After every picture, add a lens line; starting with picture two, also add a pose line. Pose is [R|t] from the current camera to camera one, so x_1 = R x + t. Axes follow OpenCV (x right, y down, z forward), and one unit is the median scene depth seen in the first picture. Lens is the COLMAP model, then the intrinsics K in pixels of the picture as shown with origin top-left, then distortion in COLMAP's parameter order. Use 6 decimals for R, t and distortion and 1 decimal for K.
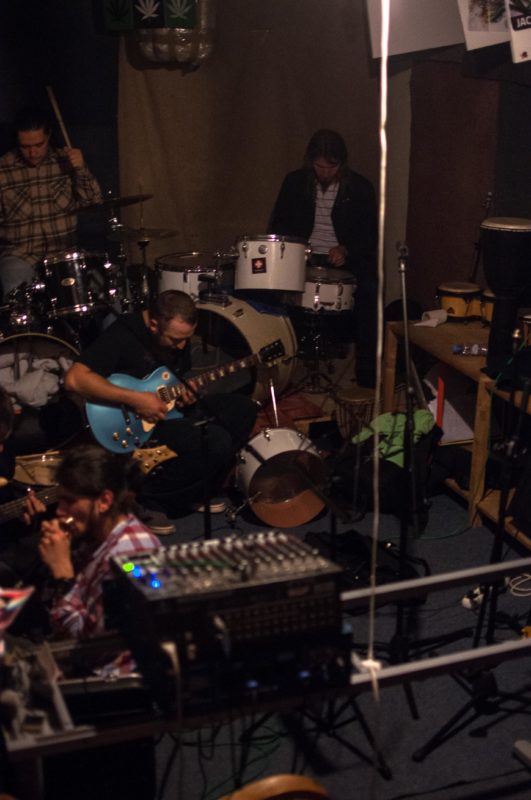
lens RADIAL K [[1169.9, 0, 265.5], [0, 1169.9, 400.0], [0, 0, 1]] dist [-0.315813, 0.005112]
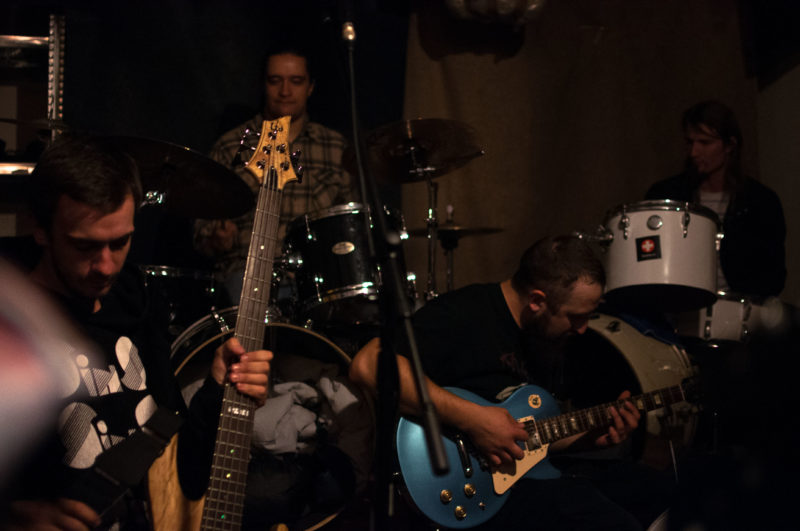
lens RADIAL K [[1176.6, 0, 400.0], [0, 1176.6, 265.5], [0, 0, 1]] dist [-0.158977, 0.154876]
pose [[0.995095, 0.018144, -0.097242, -0.079033], [-0.043817, 0.962183, -0.268857, 0.069026], [0.088686, 0.271799, 0.958259, 0.406132]]
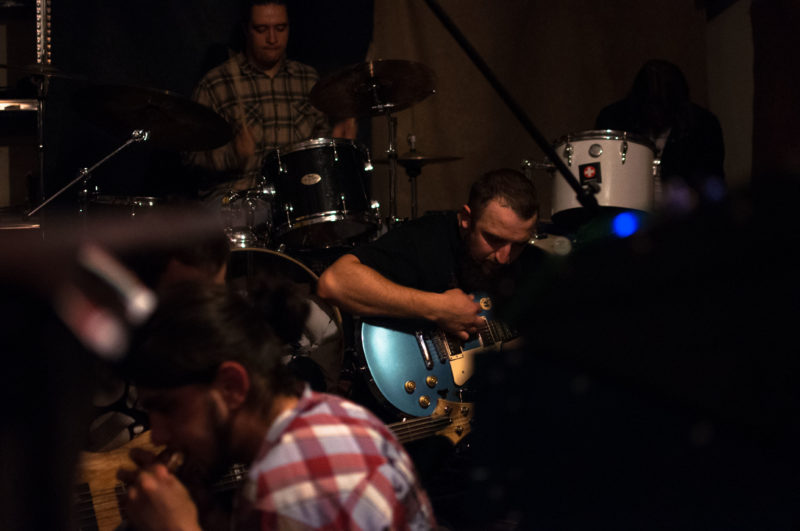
lens RADIAL K [[1186.0, 0, 400.0], [0, 1186.0, 265.5], [0, 0, 1]] dist [-0.092302, 0.189441]
pose [[0.995345, 0.007532, -0.096085, -0.050880], [-0.027130, 0.978524, -0.204338, 0.084291], [0.092483, 0.205994, 0.974173, 0.335750]]
